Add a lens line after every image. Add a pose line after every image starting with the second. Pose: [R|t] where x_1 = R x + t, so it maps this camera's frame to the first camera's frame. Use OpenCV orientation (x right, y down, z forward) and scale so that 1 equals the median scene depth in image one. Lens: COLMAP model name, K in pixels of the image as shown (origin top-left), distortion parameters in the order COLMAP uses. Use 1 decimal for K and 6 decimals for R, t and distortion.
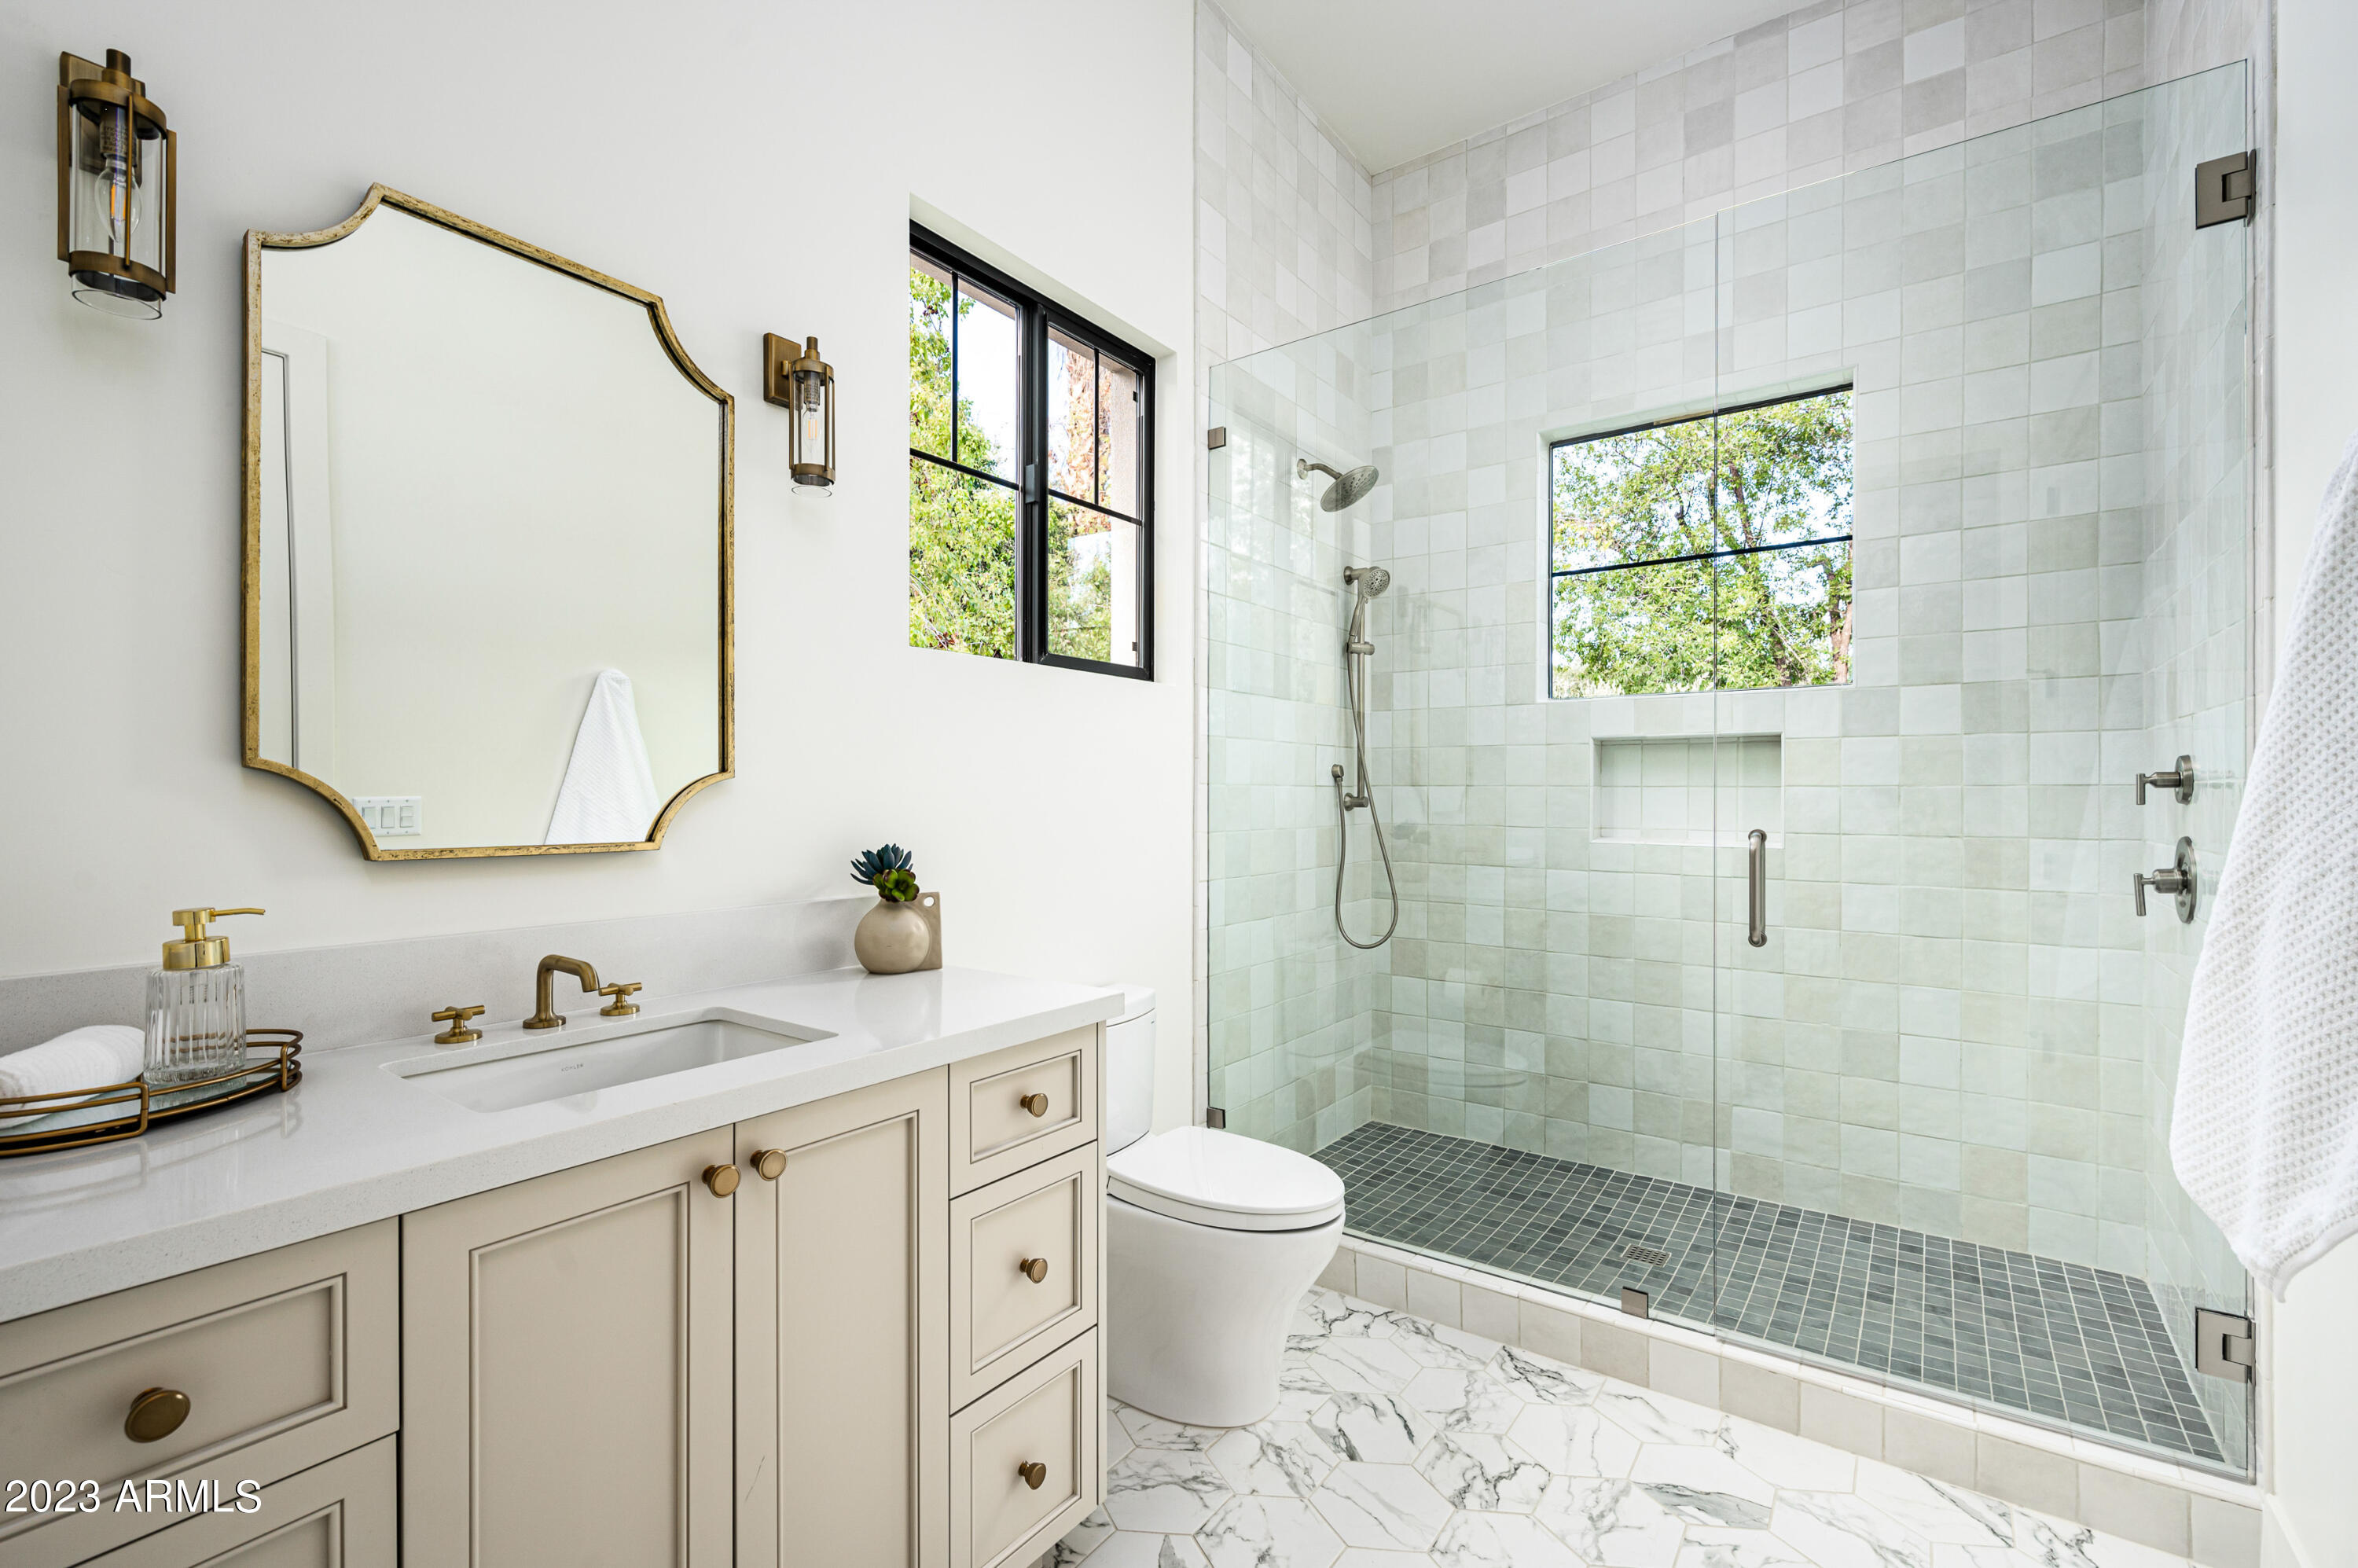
lens RADIAL K [[1020.5, 0, 1174.7], [0, 1020.5, 789.6], [0, 0, 1]] dist [0.000235, 0.000049]
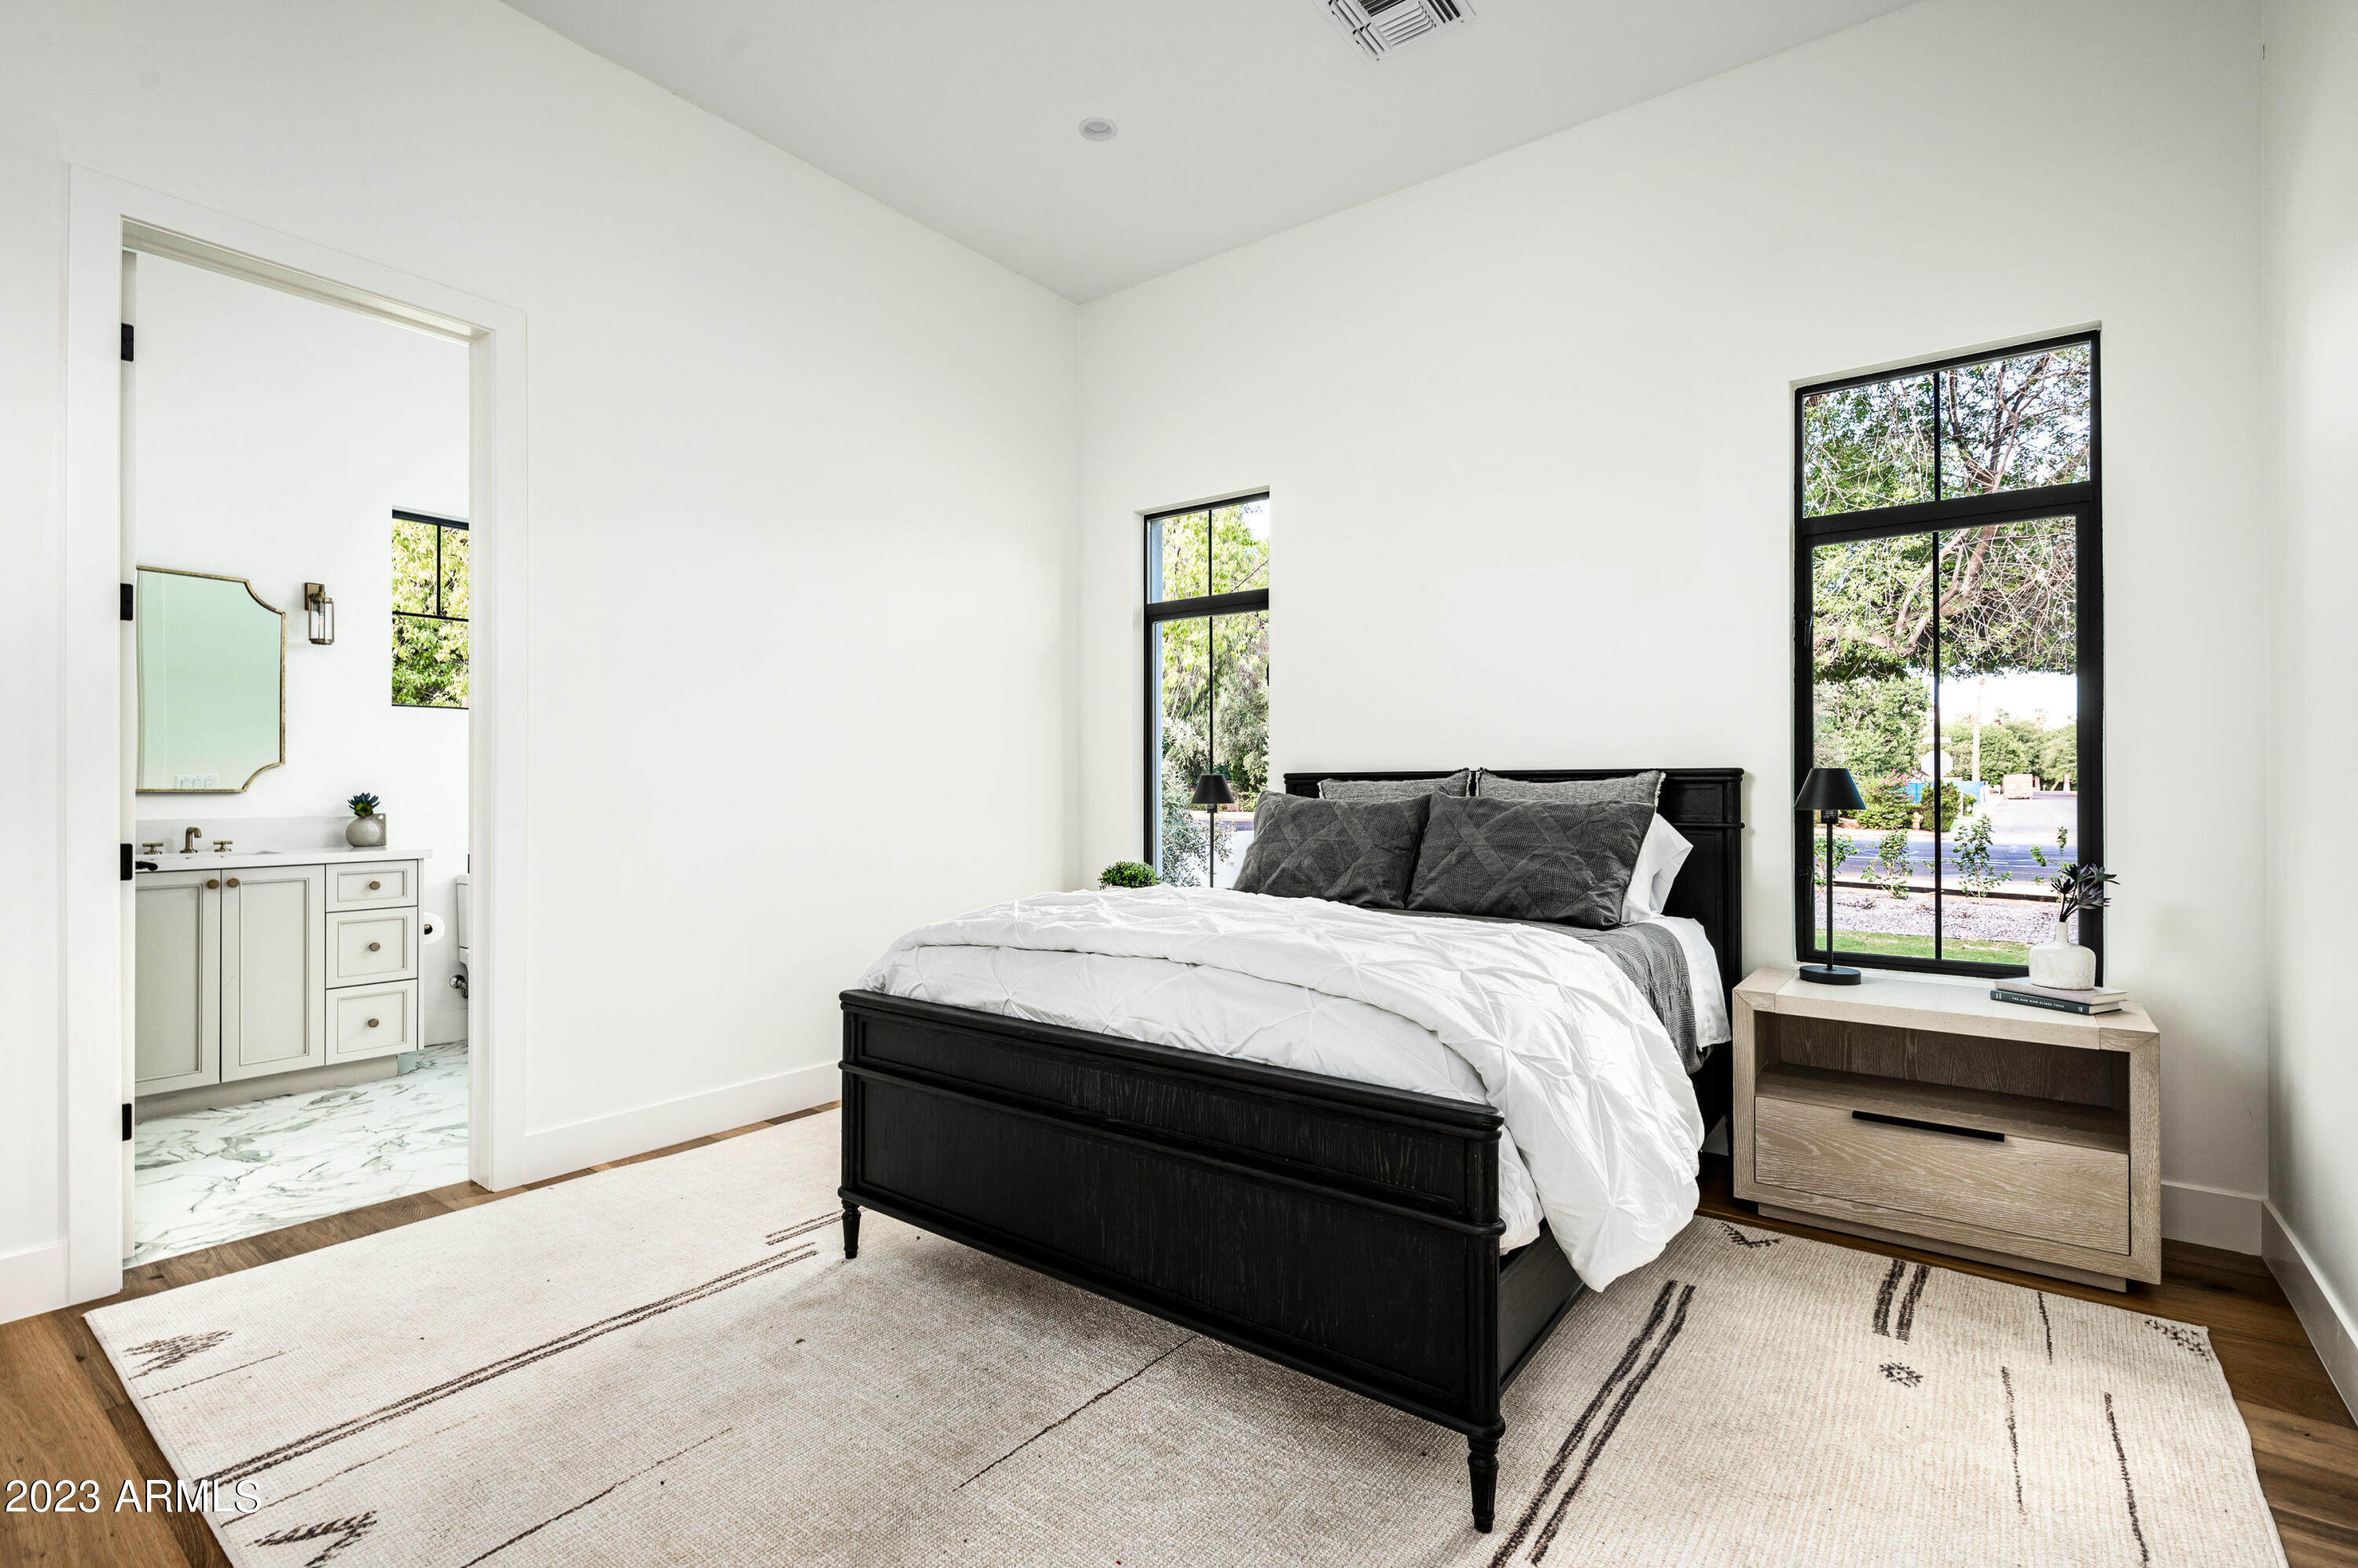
lens RADIAL K [[1091.1, 0, 1181.9], [0, 1091.1, 781.8], [0, 0, 1]] dist [0.002944, 0.000462]
pose [[0.999851, -0.000437, -0.017263, 1.752410], [0.000271, 0.999954, -0.009621, 0.056130], [0.017267, 0.009615, 0.999805, -1.583163]]
